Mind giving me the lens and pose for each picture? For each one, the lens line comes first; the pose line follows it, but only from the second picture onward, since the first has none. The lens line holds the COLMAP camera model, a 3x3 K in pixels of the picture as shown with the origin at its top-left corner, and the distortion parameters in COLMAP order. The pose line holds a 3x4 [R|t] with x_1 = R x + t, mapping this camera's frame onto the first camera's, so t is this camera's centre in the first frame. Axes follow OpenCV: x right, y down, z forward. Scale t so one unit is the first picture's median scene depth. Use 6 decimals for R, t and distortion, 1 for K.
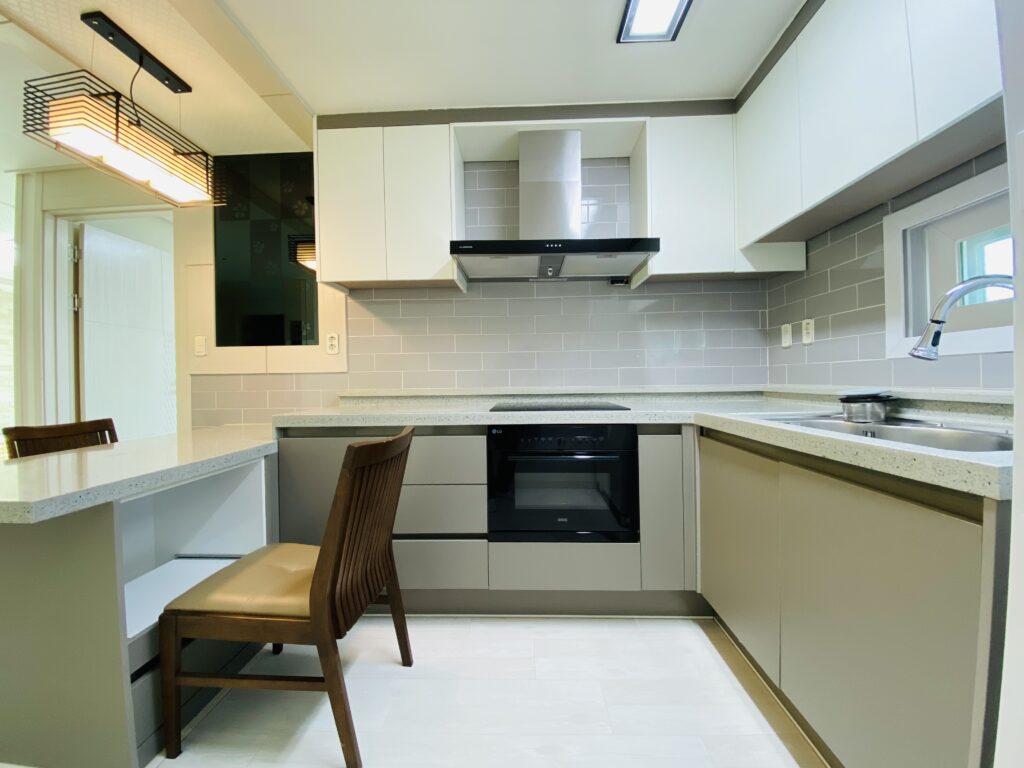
lens RADIAL K [[419.0, 0, 513.1], [0, 419.0, 381.1], [0, 0, 1]] dist [0.000495, -0.010355]
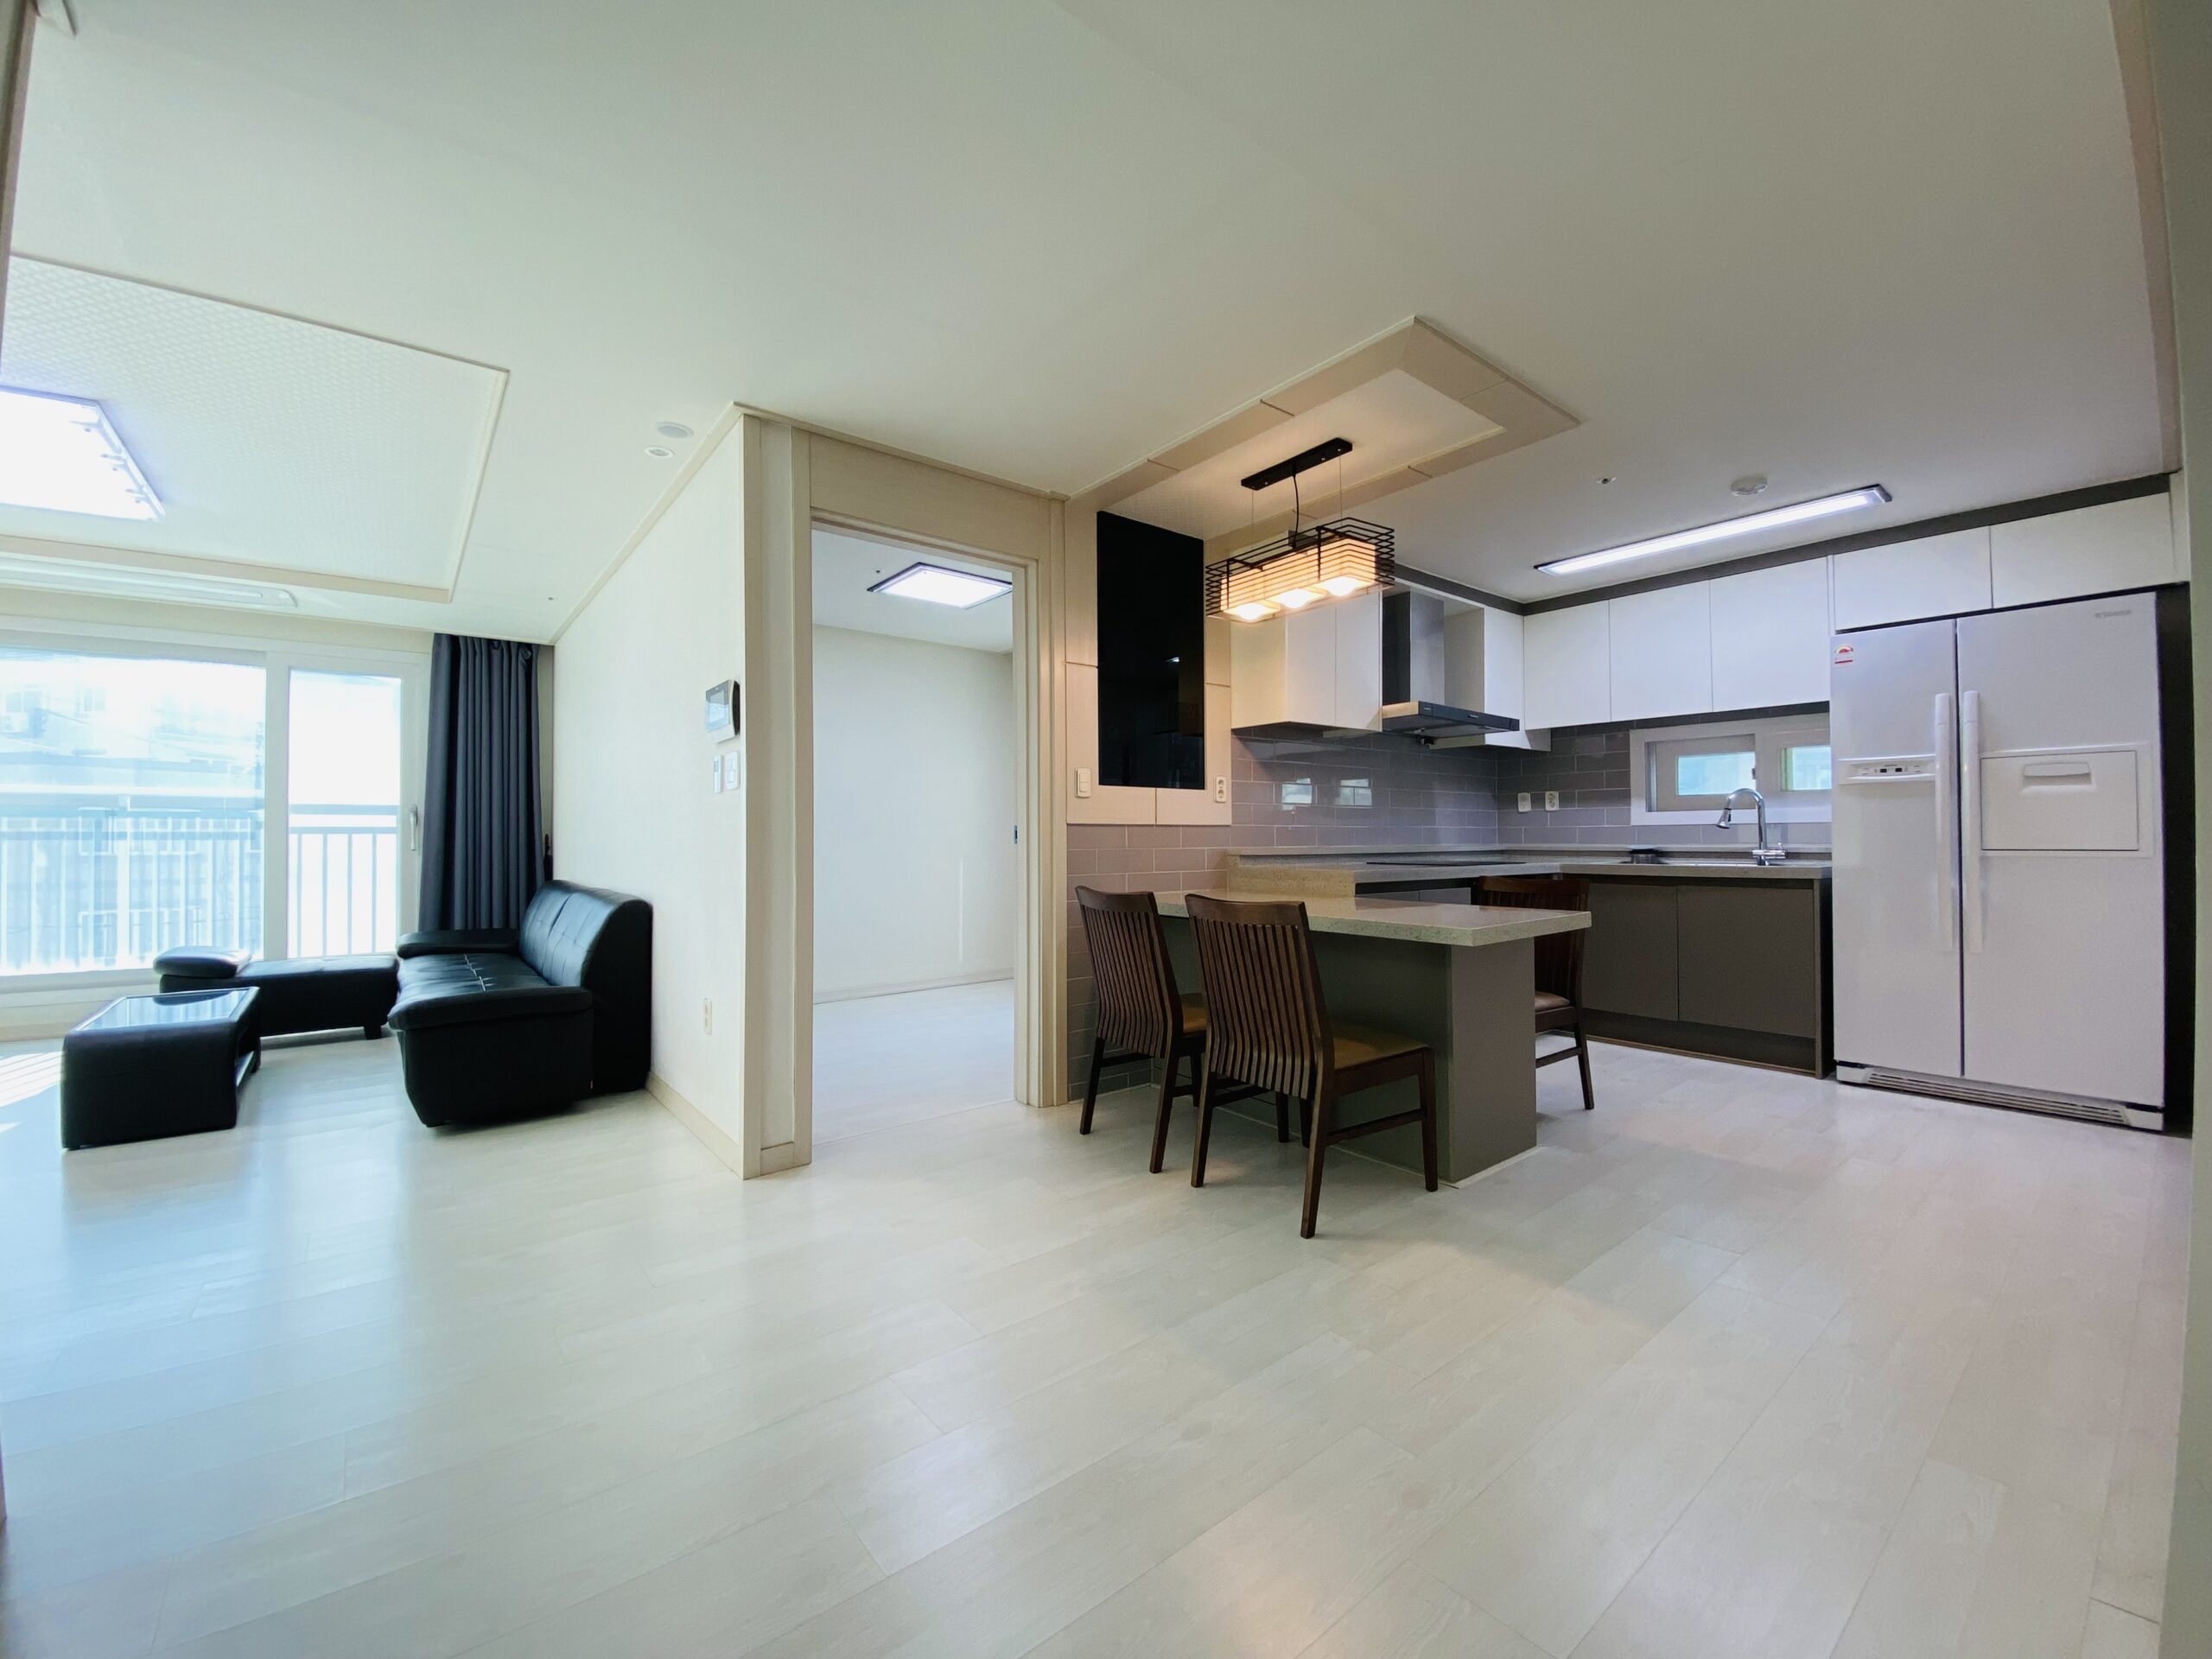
lens RADIAL K [[887.0, 0, 1093.5], [0, 887.0, 826.5], [0, 0, 1]] dist [0.020876, -0.021133]
pose [[0.757384, 0.017299, 0.652740, -1.923013], [-0.002913, 0.999729, -0.023115, 0.021859], [-0.652963, 0.015605, 0.757229, -0.118173]]
